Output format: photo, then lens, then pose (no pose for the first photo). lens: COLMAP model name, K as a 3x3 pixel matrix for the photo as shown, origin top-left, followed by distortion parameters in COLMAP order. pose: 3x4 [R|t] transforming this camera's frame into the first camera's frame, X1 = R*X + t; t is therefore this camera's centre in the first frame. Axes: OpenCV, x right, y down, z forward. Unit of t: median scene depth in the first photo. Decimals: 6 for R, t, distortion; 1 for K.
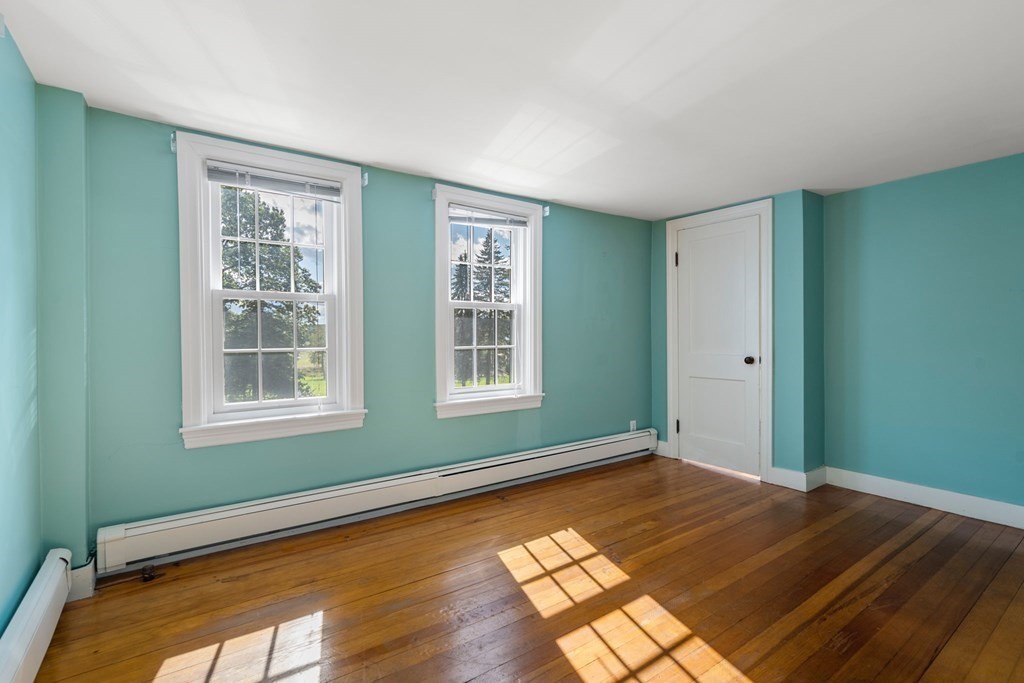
lens RADIAL K [[485.0, 0, 505.1], [0, 485.0, 322.4], [0, 0, 1]] dist [-0.003504, 0.000170]
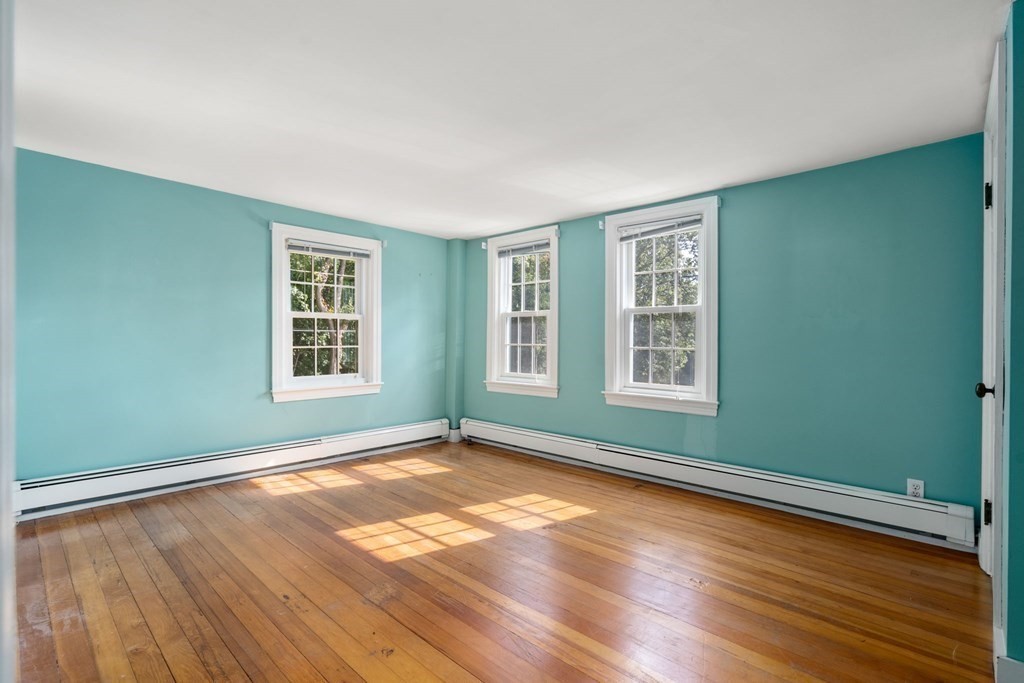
lens RADIAL K [[485.0, 0, 505.1], [0, 485.0, 322.4], [0, 0, 1]] dist [-0.003504, 0.000170]
pose [[0.182344, -0.031000, -0.982746, 1.043244], [0.016690, 0.999456, -0.028430, 0.019362], [0.983093, -0.011218, 0.182763, 0.519302]]
